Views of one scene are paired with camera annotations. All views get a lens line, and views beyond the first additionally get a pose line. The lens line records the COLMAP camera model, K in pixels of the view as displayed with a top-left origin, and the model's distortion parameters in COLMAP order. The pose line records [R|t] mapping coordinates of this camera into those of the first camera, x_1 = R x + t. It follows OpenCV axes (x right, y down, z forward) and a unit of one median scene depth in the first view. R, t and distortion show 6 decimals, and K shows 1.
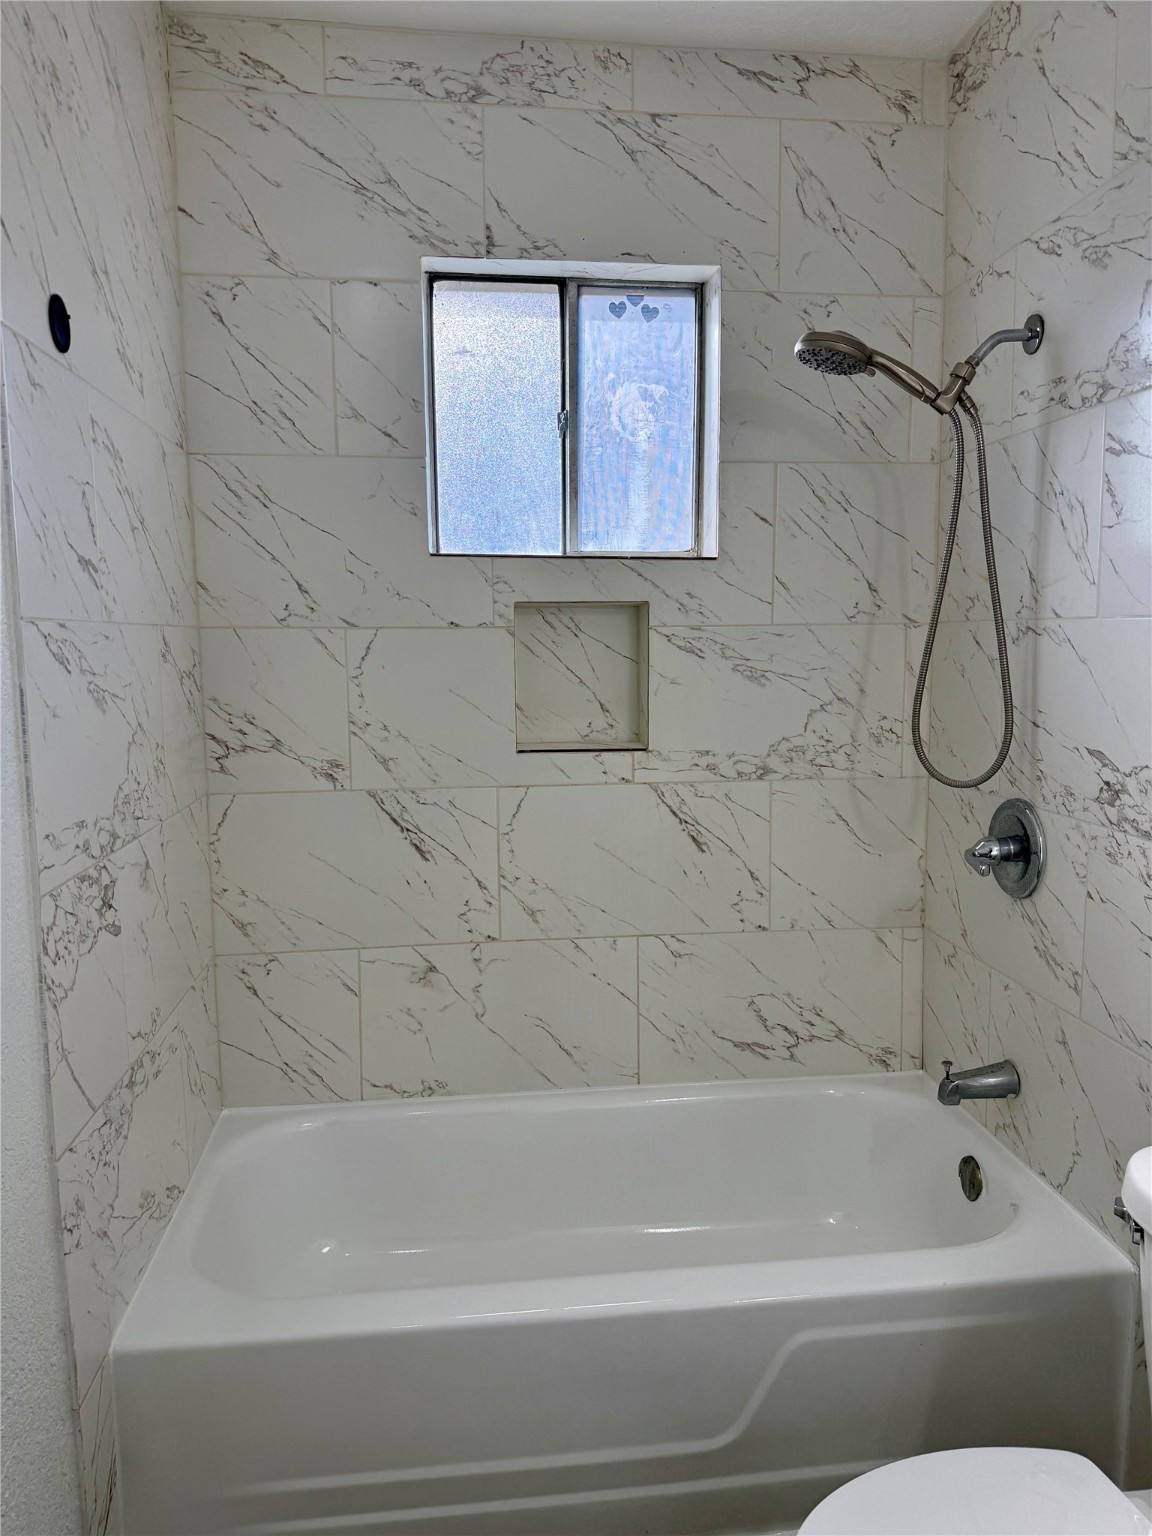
lens RADIAL K [[1088.3, 0, 571.4], [0, 1088.3, 777.9], [0, 0, 1]] dist [0.051384, -0.062963]
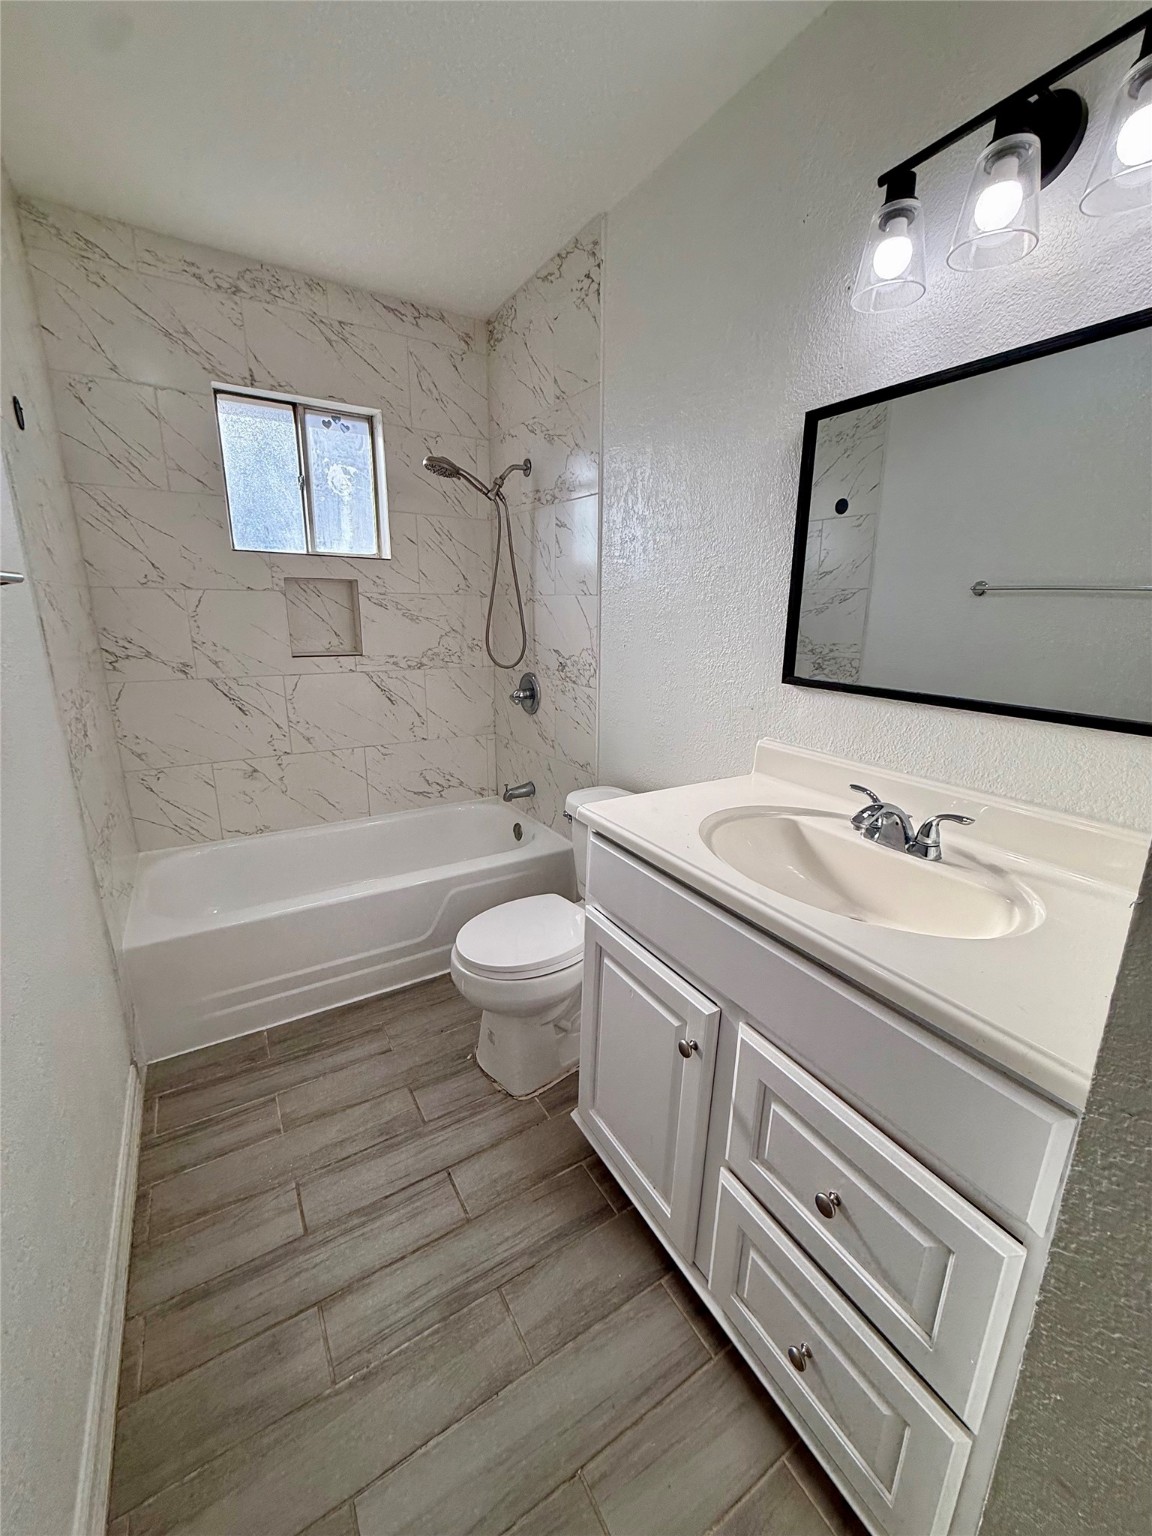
lens RADIAL K [[609.2, 0, 569.4], [0, 609.2, 762.4], [0, 0, 1]] dist [0.000835, 0.000128]
pose [[0.908892, -0.085276, 0.408220, -0.062955], [0.031720, 0.990171, 0.136219, 0.031369], [-0.415823, -0.110860, 0.902663, -0.224419]]
